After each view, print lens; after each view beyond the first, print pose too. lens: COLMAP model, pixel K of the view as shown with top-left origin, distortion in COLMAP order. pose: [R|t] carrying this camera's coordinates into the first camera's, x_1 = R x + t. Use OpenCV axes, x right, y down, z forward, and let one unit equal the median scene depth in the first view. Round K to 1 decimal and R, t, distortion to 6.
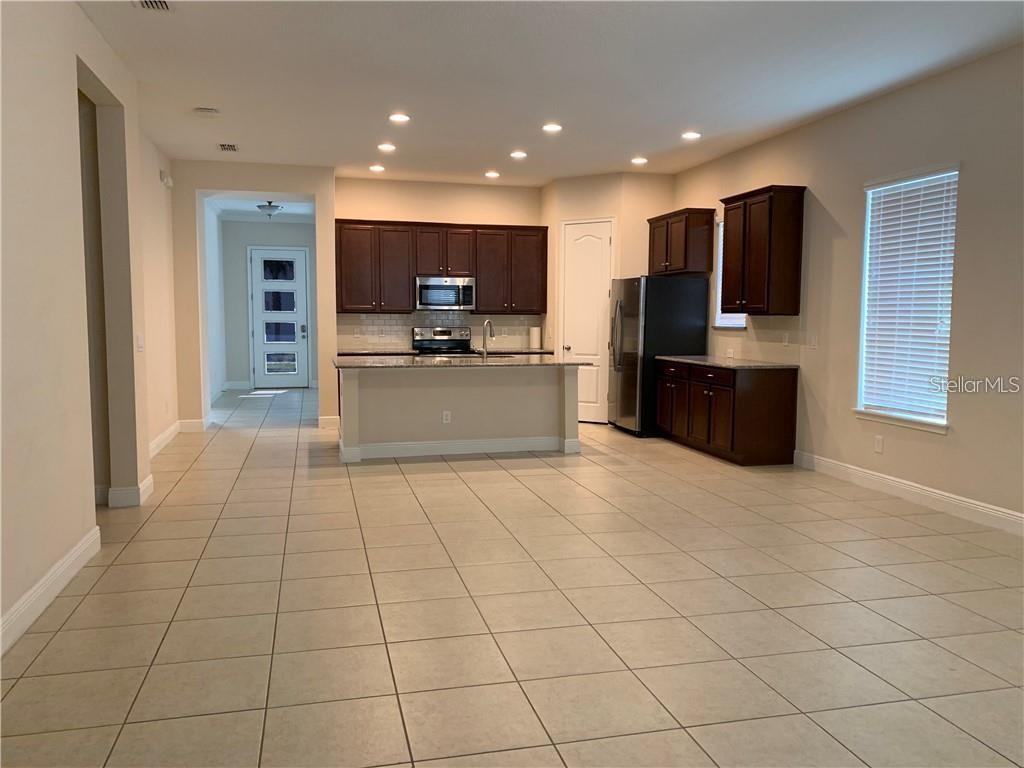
lens RADIAL K [[775.8, 0, 517.3], [0, 775.8, 379.6], [0, 0, 1]] dist [0.050110, -0.001050]
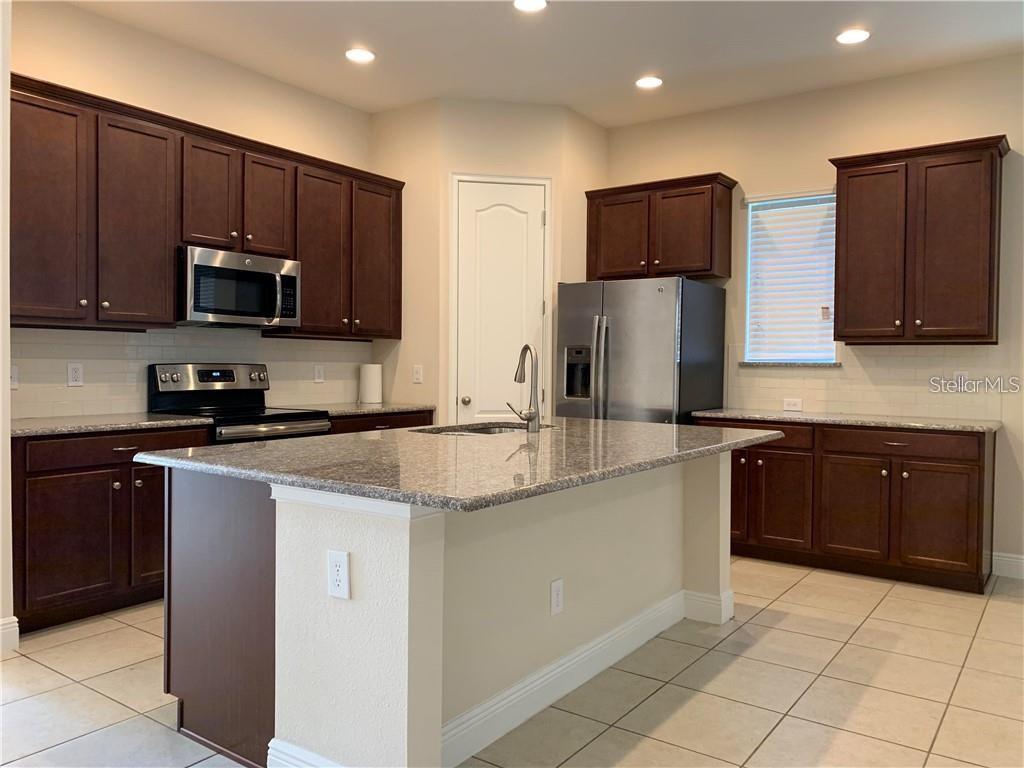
lens RADIAL K [[775.8, 0, 517.3], [0, 775.8, 379.6], [0, 0, 1]] dist [0.050110, -0.001050]
pose [[0.760204, -0.008713, 0.649626, -0.279696], [0.044898, 0.998224, -0.039153, -0.034165], [-0.648132, 0.058931, 0.759245, 0.573138]]
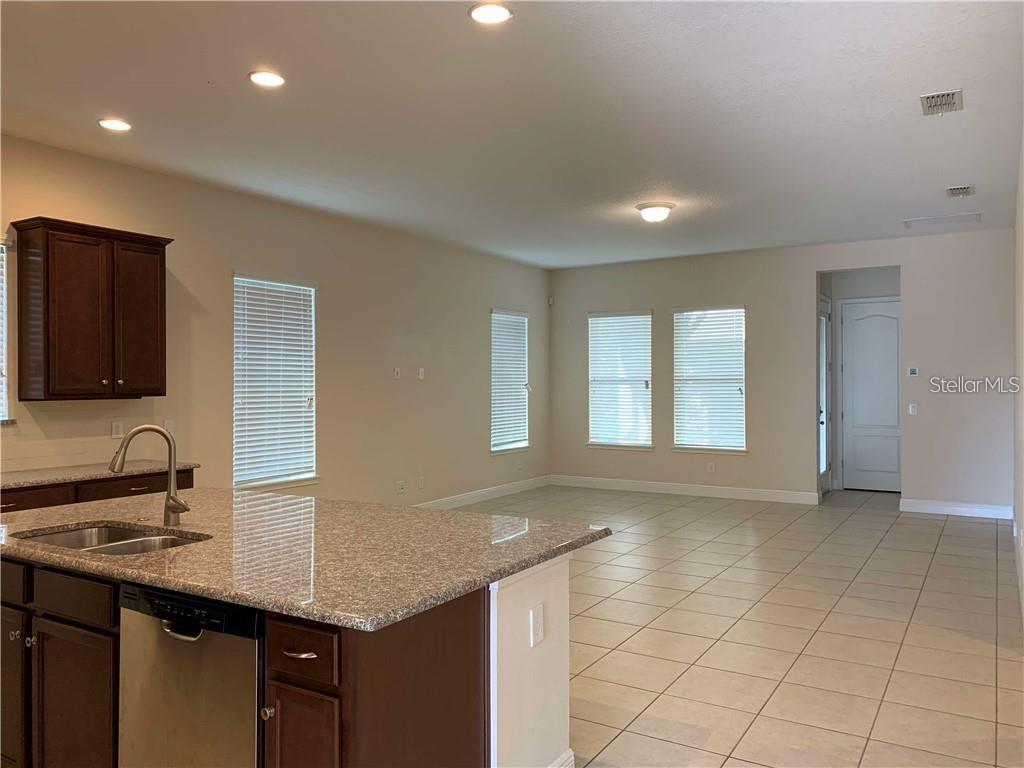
lens RADIAL K [[775.8, 0, 517.3], [0, 775.8, 379.6], [0, 0, 1]] dist [0.050110, -0.001050]
pose [[-0.697961, 0.005029, 0.716119, -0.369627], [0.065366, 0.996248, 0.056713, -0.091836], [-0.713147, 0.086394, -0.695671, 0.968274]]
